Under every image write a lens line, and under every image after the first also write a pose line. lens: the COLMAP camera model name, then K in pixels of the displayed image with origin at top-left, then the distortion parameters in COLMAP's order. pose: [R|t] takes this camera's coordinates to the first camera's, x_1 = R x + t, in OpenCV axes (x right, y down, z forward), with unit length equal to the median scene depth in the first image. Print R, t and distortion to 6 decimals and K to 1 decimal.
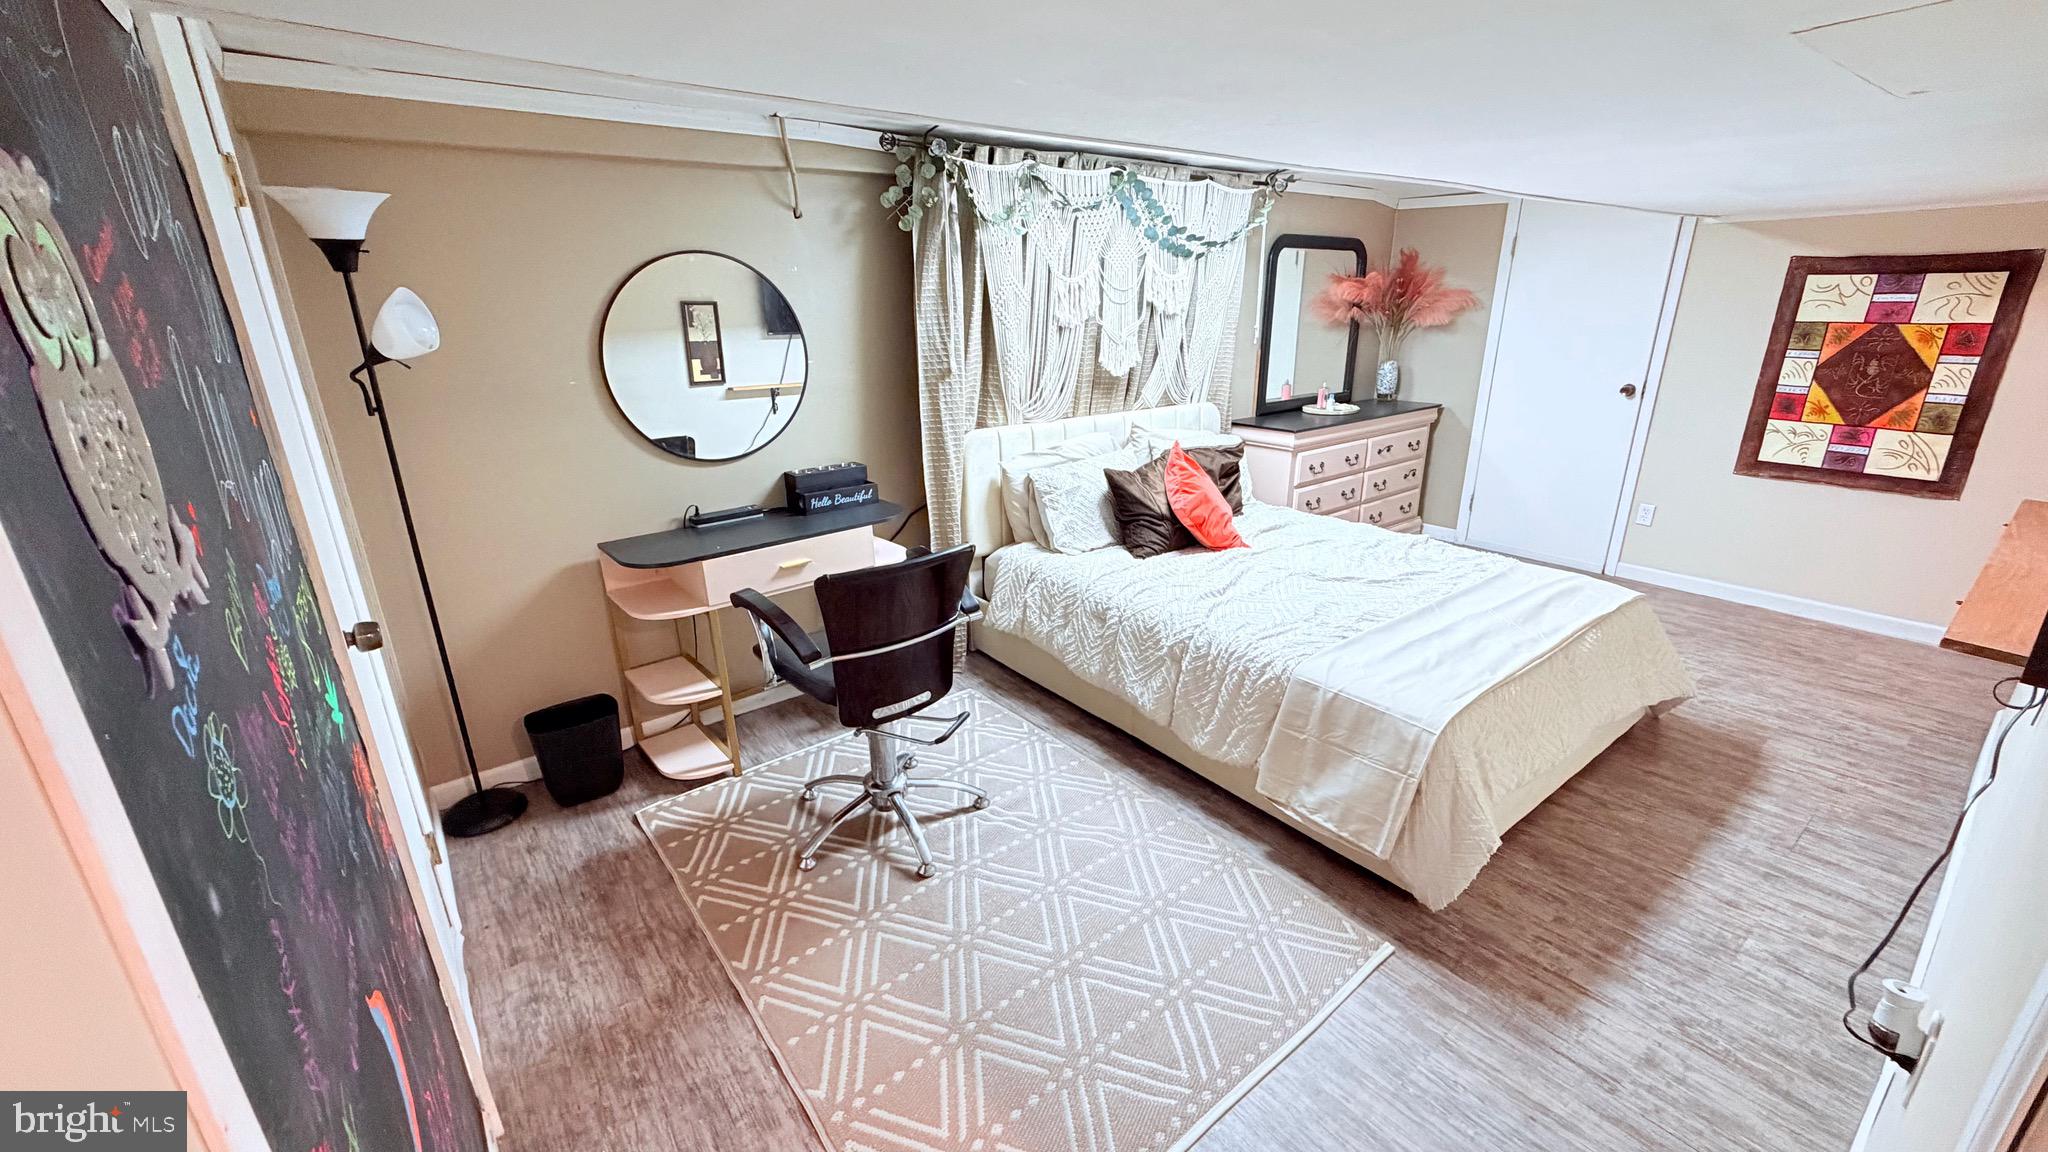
lens RADIAL K [[817.6, 0, 1022.3], [0, 817.6, 573.4], [0, 0, 1]] dist [0.002240, -0.000927]
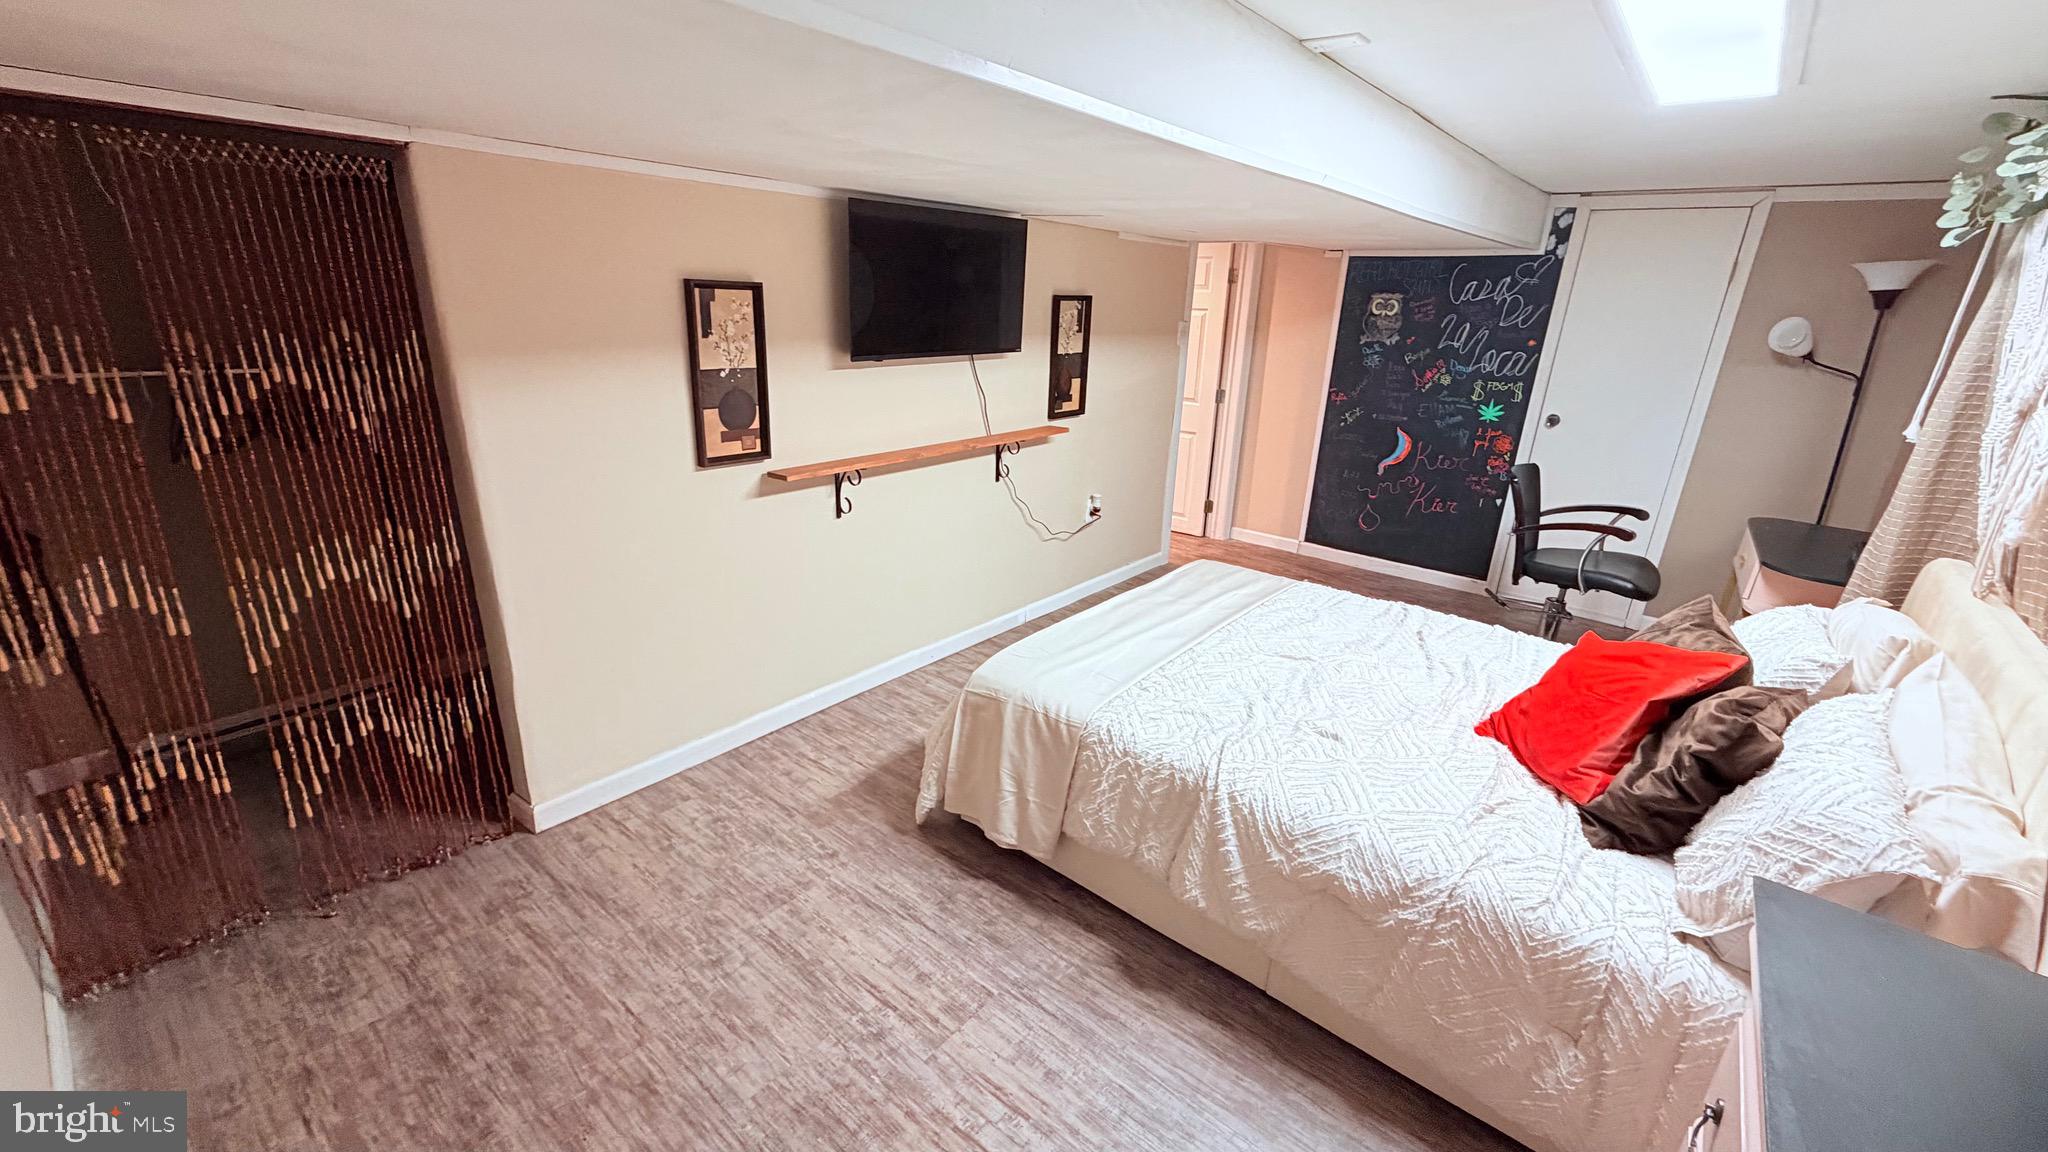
lens RADIAL K [[817.6, 0, 1020.4], [0, 817.6, 574.5], [0, 0, 1]] dist [0.002240, -0.000927]
pose [[-0.975469, 0.051291, -0.214078, 0.872250], [-0.092092, 0.788214, 0.608472, -0.546480], [0.199949, 0.613260, -0.764155, 1.550143]]
